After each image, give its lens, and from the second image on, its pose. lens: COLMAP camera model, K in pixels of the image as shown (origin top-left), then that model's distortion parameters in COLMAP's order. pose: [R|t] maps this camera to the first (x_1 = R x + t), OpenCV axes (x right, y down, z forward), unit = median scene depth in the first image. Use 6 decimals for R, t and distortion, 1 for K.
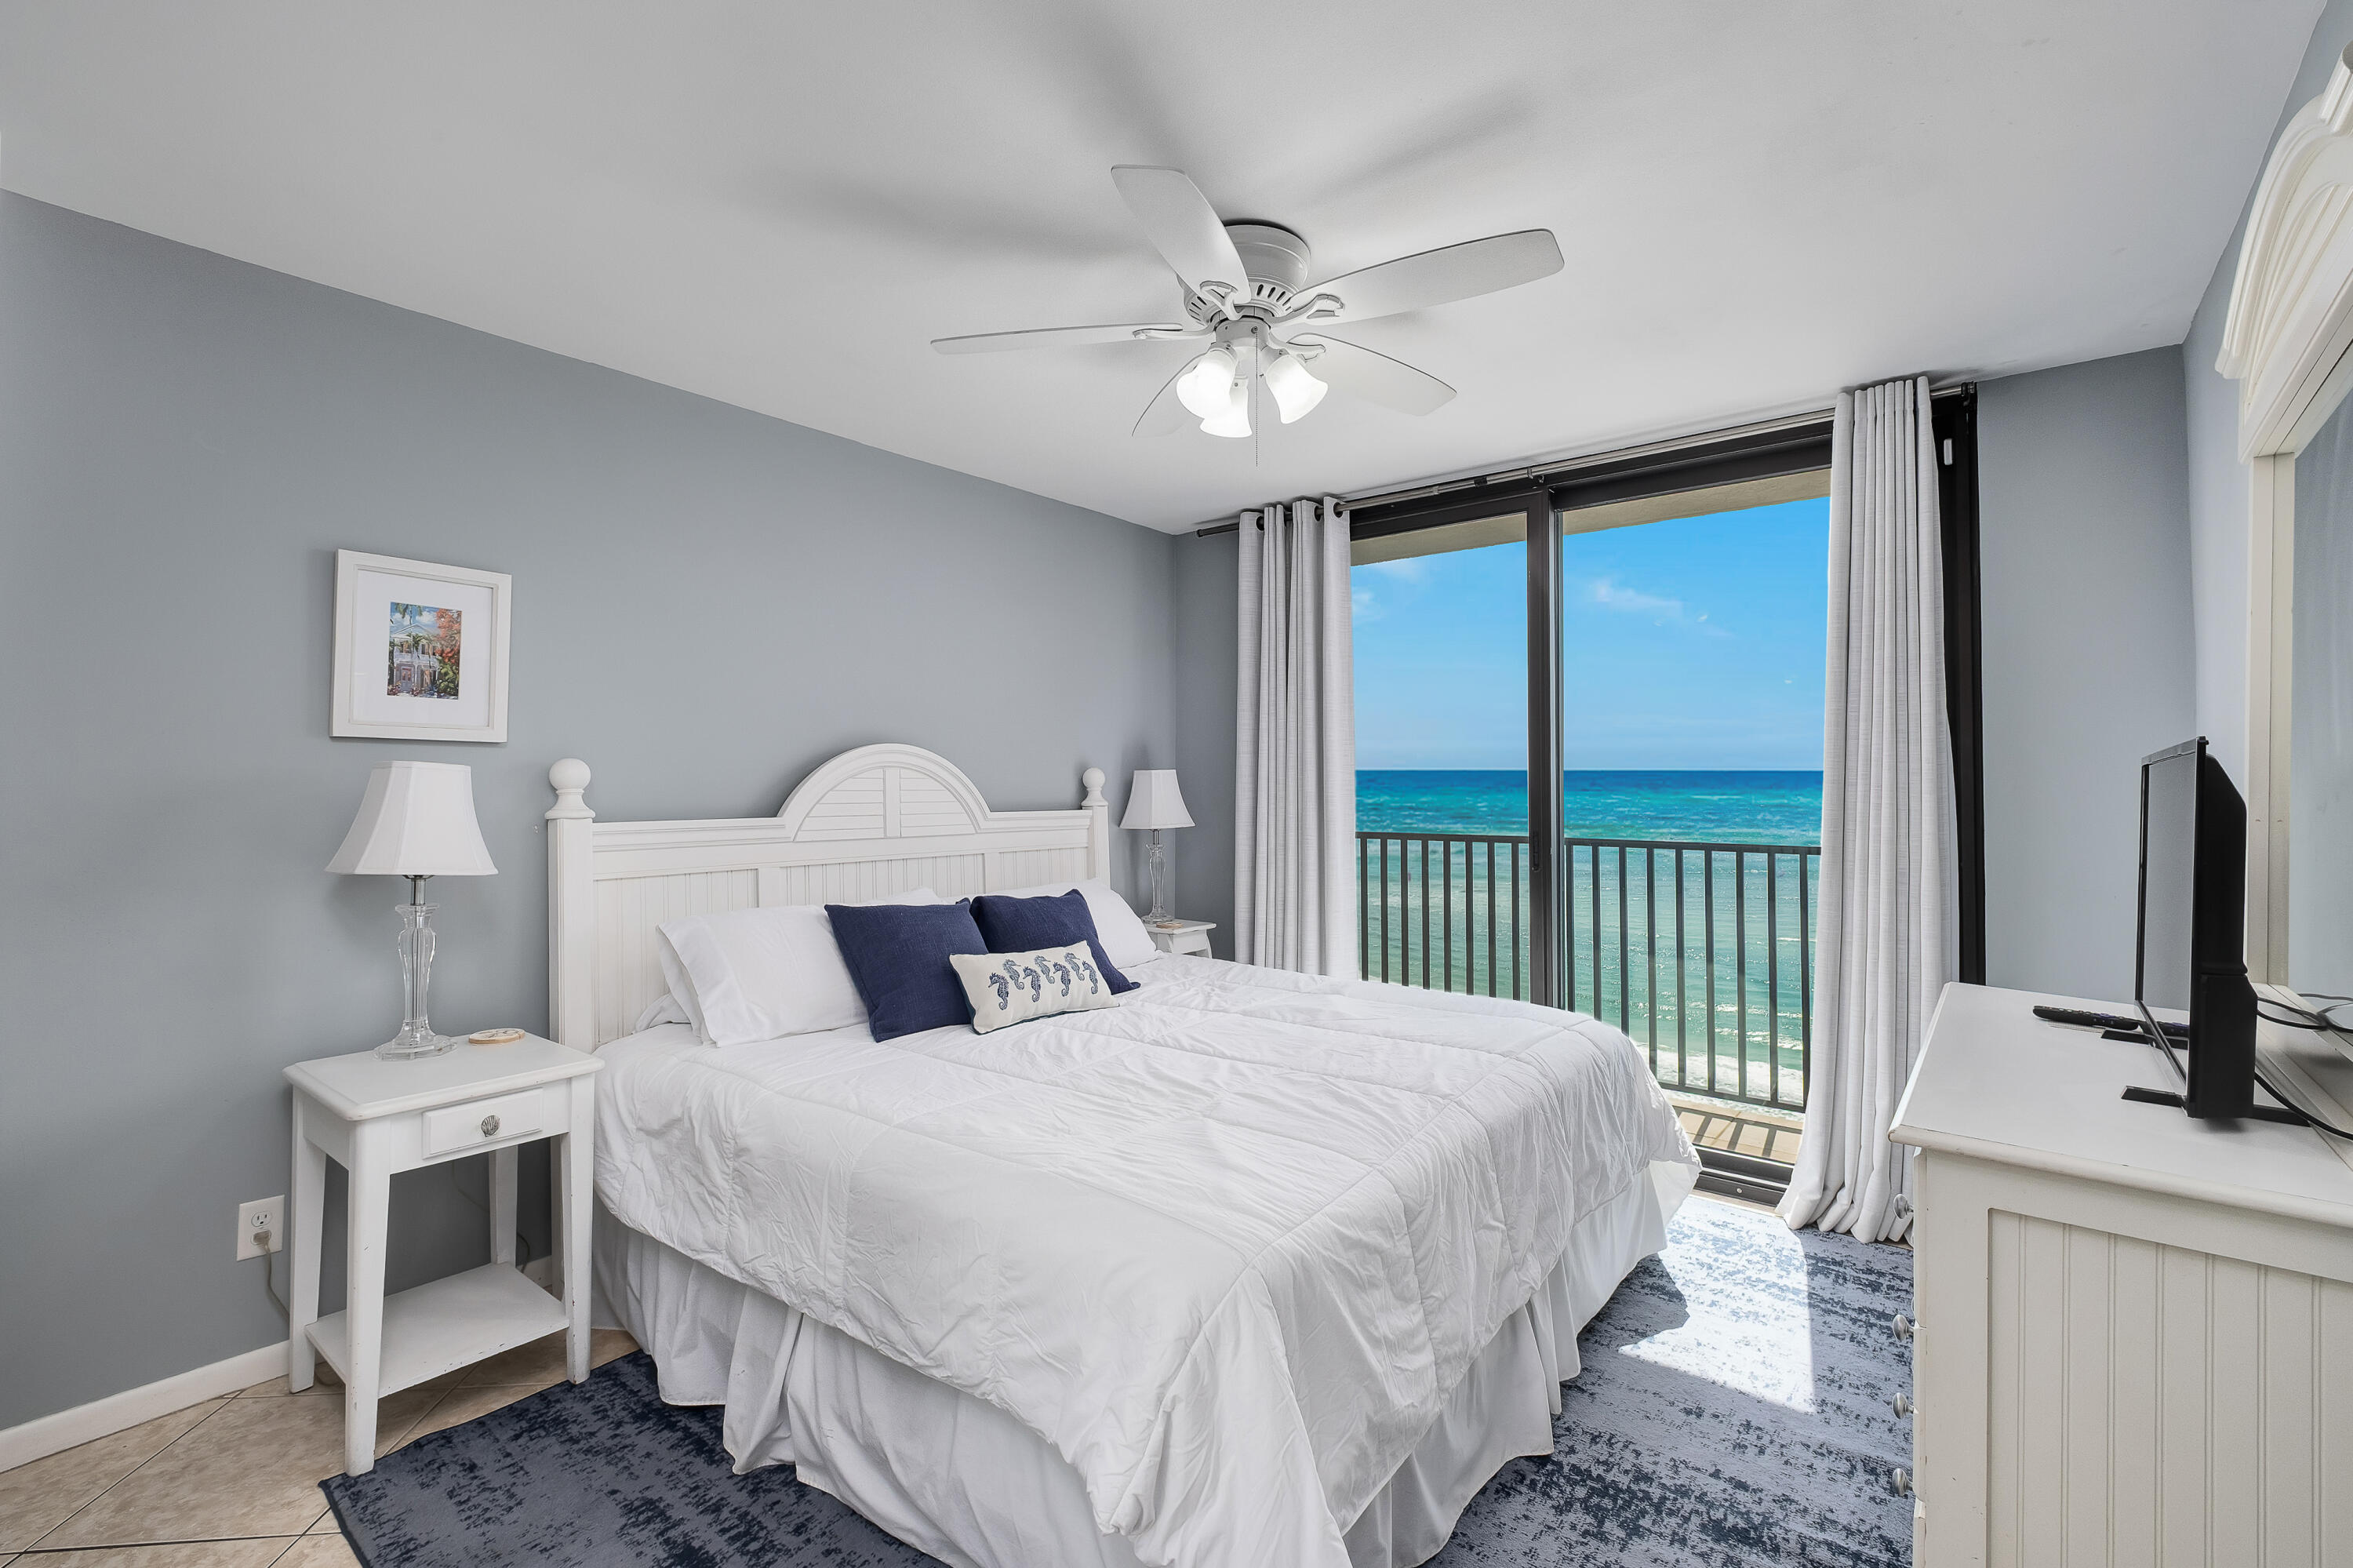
lens RADIAL K [[1021.5, 0, 1155.9], [0, 1021.5, 769.9], [0, 0, 1]] dist [-0.003173, -0.000494]
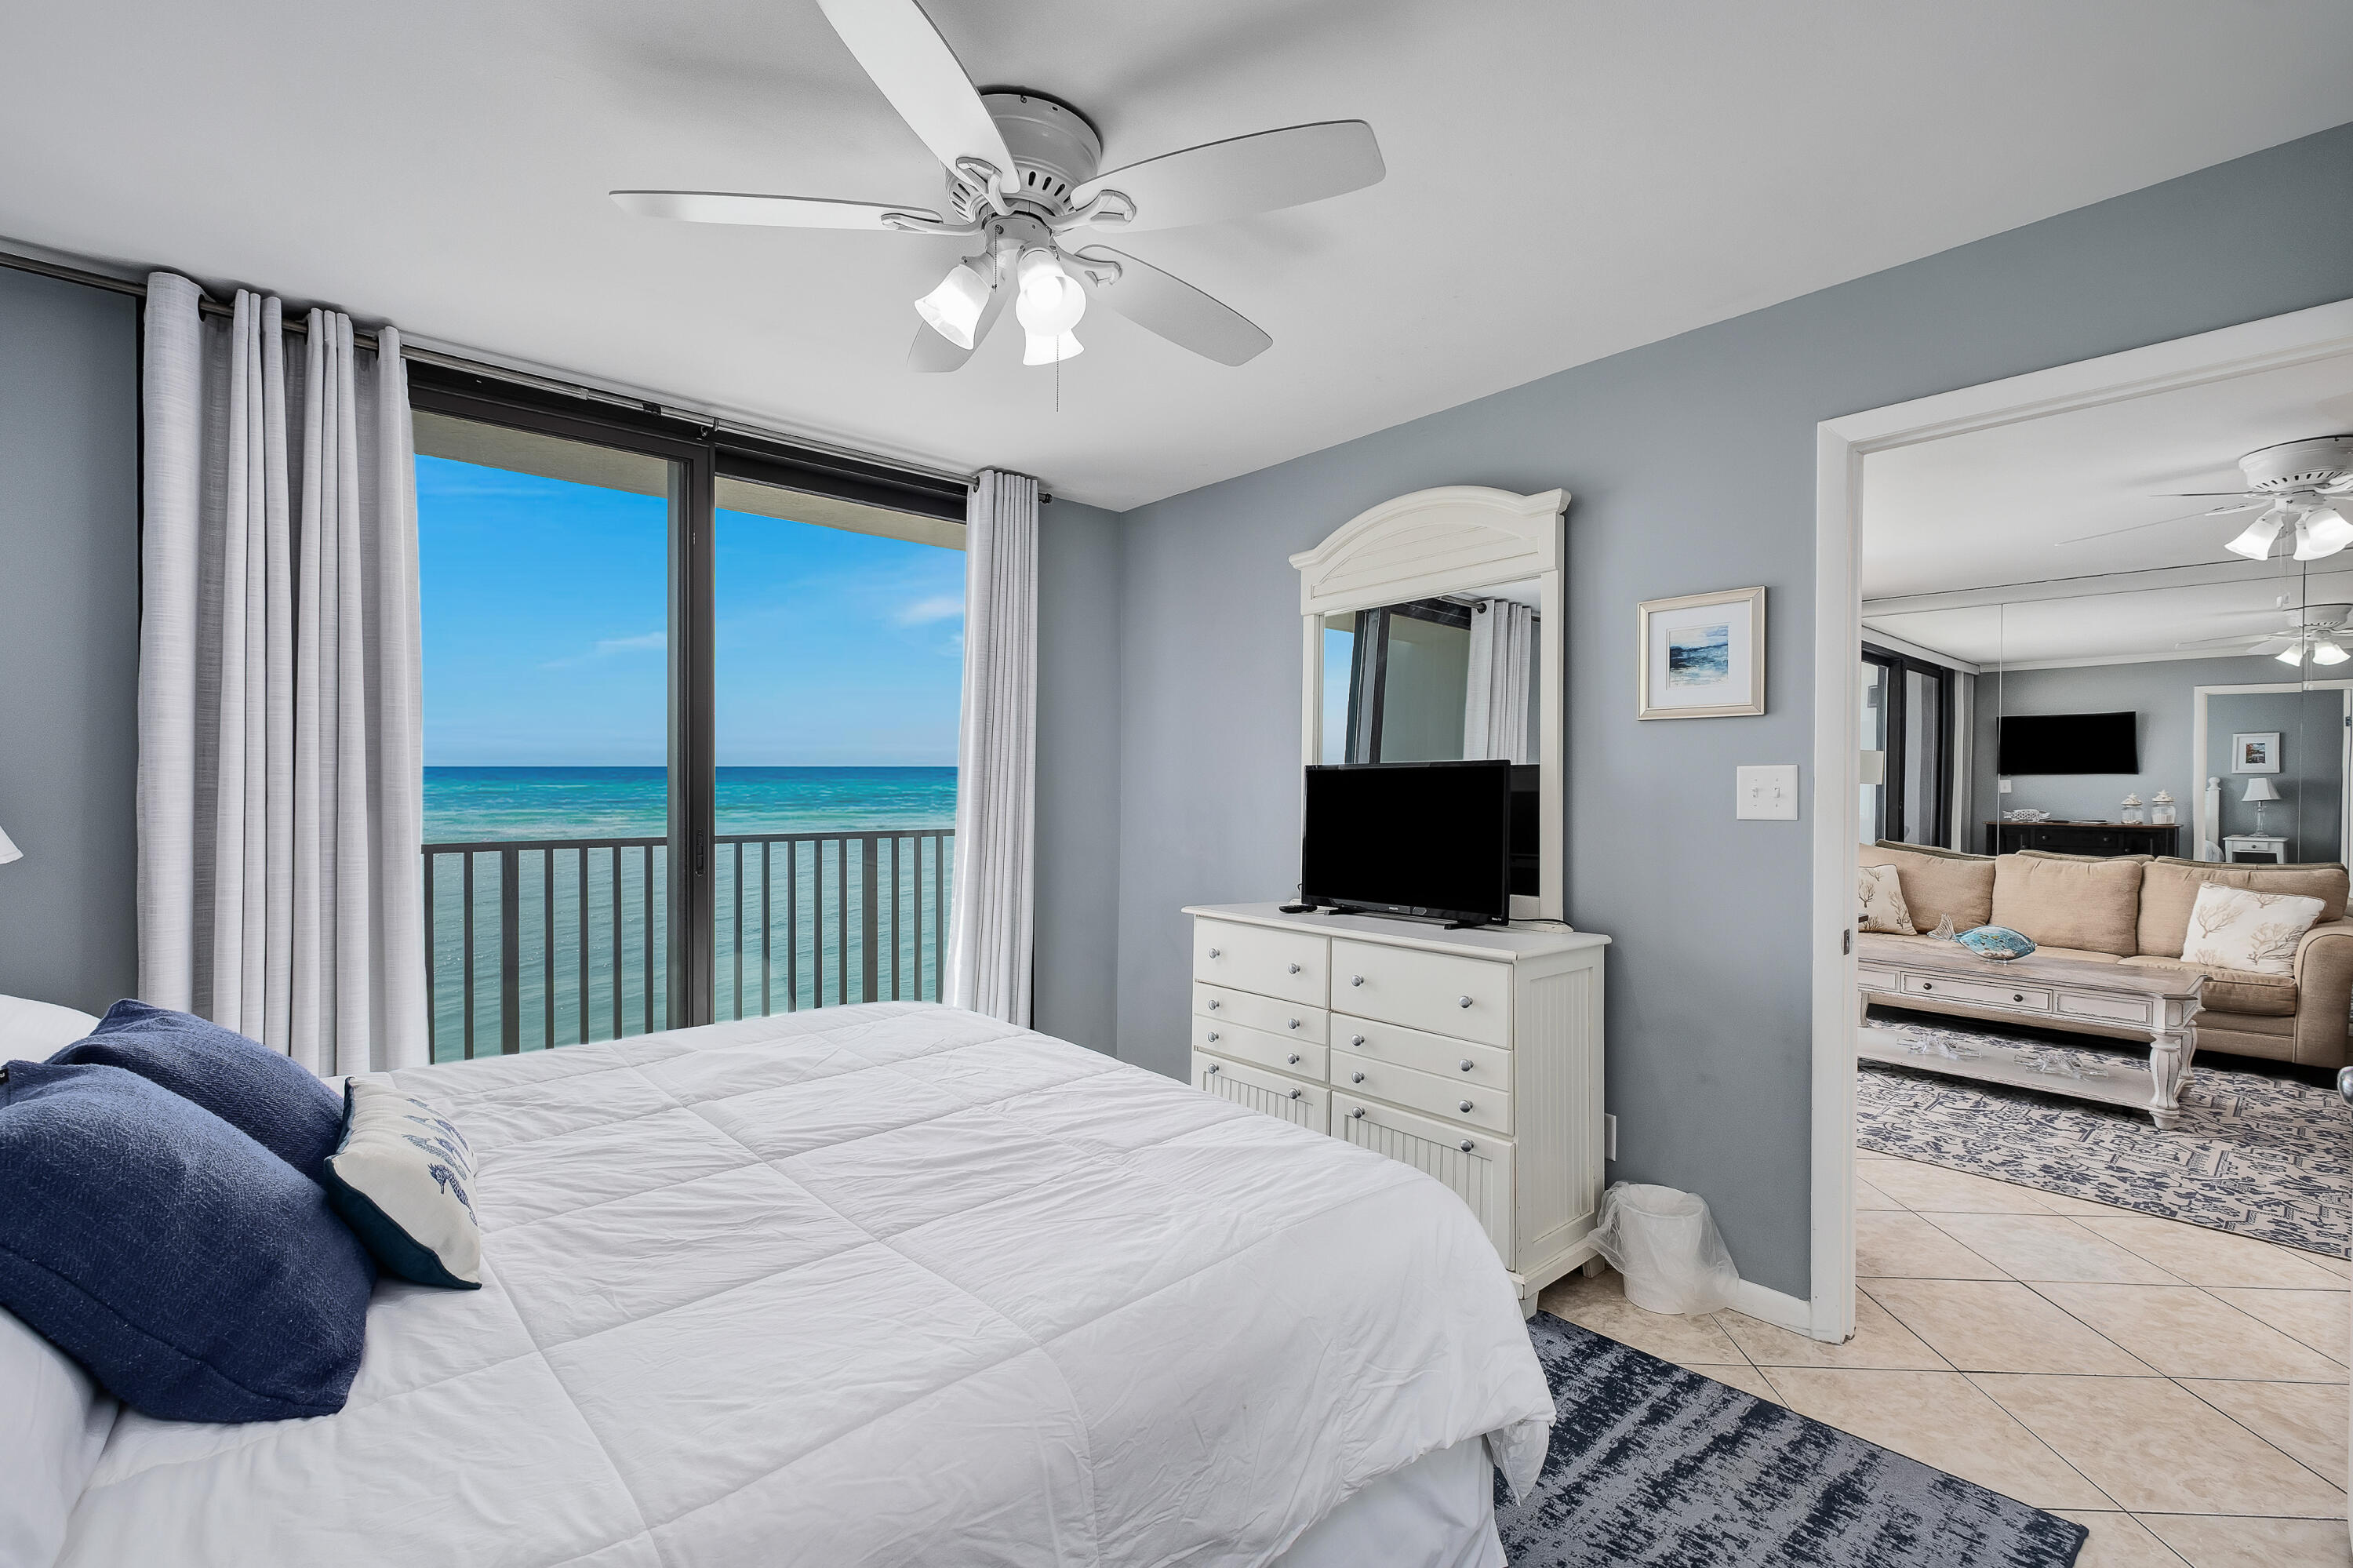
lens RADIAL K [[1021.5, 0, 1214.4], [0, 1021.5, 793.5], [0, 0, 1]] dist [-0.003173, -0.000494]
pose [[0.147523, -0.011587, 0.988991, -0.516764], [-0.018886, 0.999716, 0.014530, 0.008432], [-0.988878, -0.020822, 0.147262, 0.505114]]
